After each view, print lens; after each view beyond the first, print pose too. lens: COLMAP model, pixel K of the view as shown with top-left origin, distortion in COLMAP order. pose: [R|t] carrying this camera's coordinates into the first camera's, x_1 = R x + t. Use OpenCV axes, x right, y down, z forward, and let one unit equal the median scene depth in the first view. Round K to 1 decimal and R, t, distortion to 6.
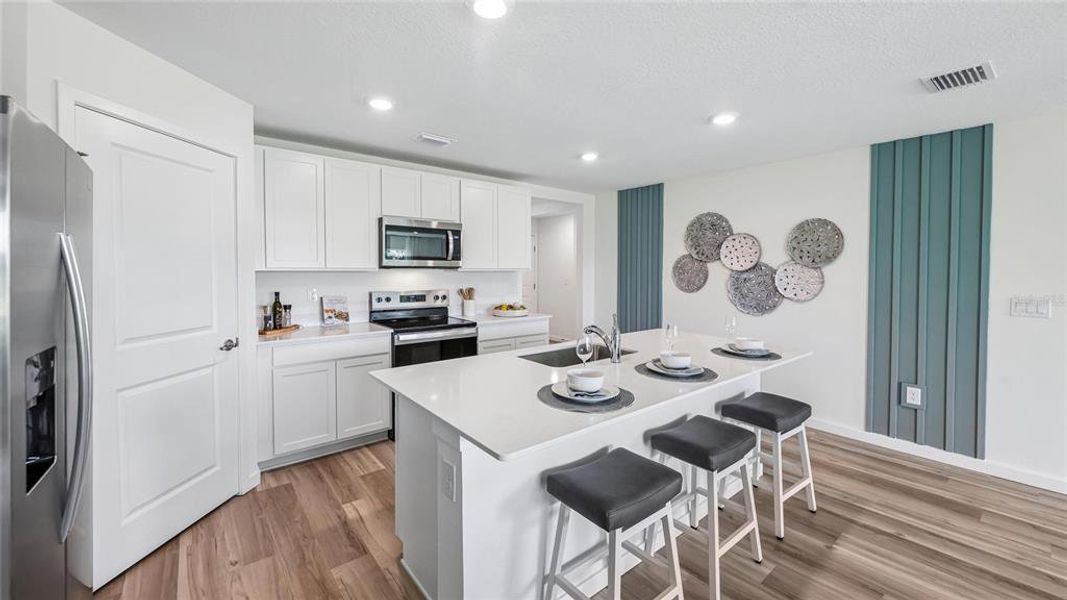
lens RADIAL K [[418.4, 0, 530.3], [0, 418.4, 267.3], [0, 0, 1]] dist [0.014596, -0.000093]
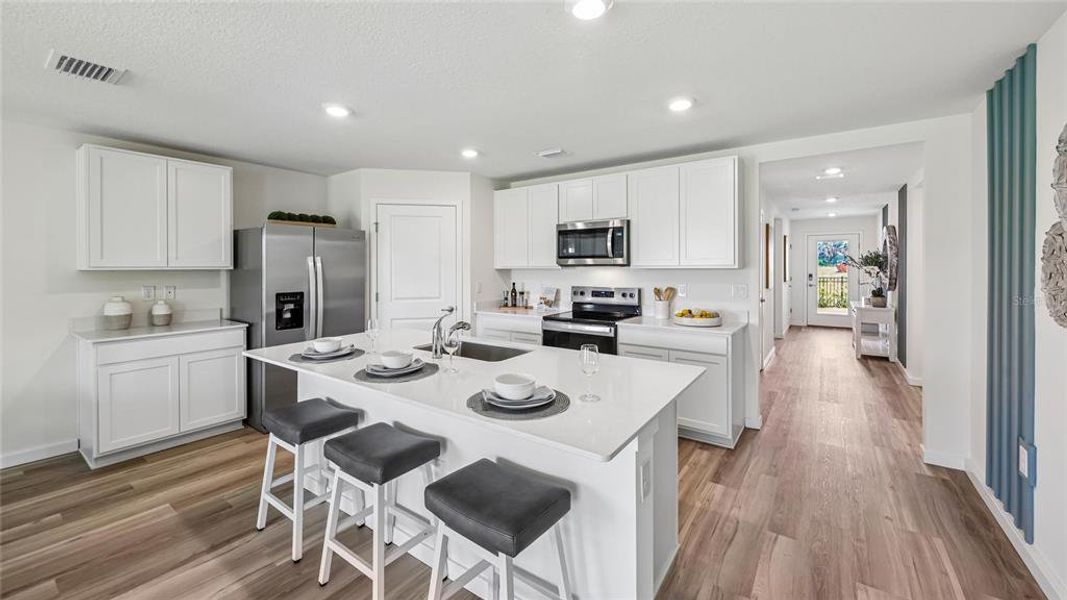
lens RADIAL K [[418.4, 0, 530.3], [0, 418.4, 267.3], [0, 0, 1]] dist [0.014596, -0.000093]
pose [[0.264226, -0.003797, -0.964453, 0.838837], [0.011998, 0.999928, -0.000650, 0.004737], [0.964386, -0.011400, 0.264252, 0.629903]]
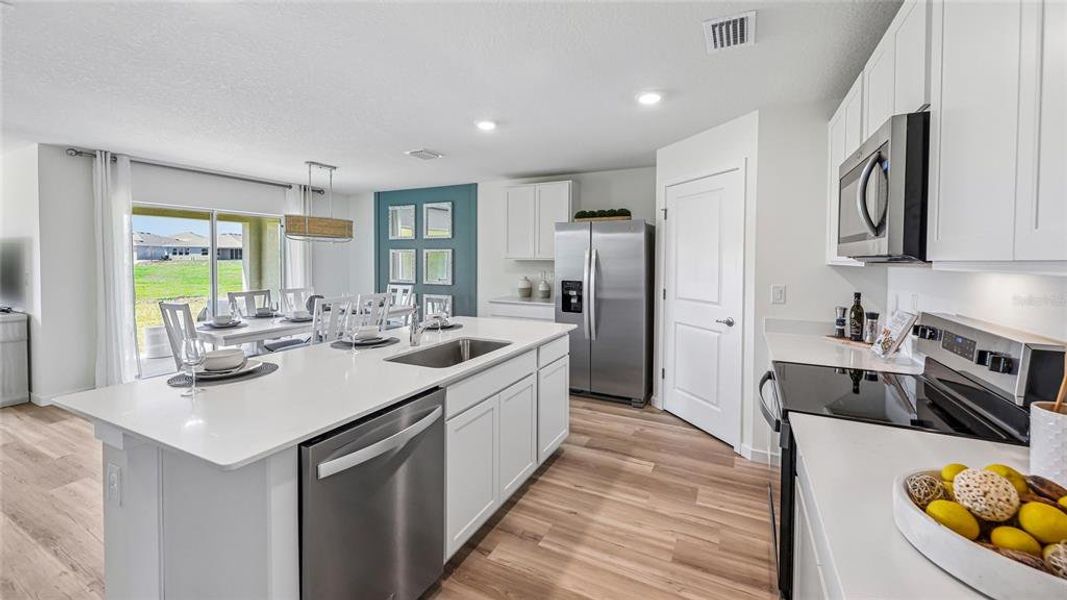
lens RADIAL K [[418.4, 0, 530.3], [0, 418.4, 267.3], [0, 0, 1]] dist [0.014596, -0.000093]
pose [[-0.915488, -0.007228, -0.402280, 0.248474], [-0.012065, 0.999882, 0.009493, 0.011518], [0.402164, 0.013544, -0.915468, 1.405202]]
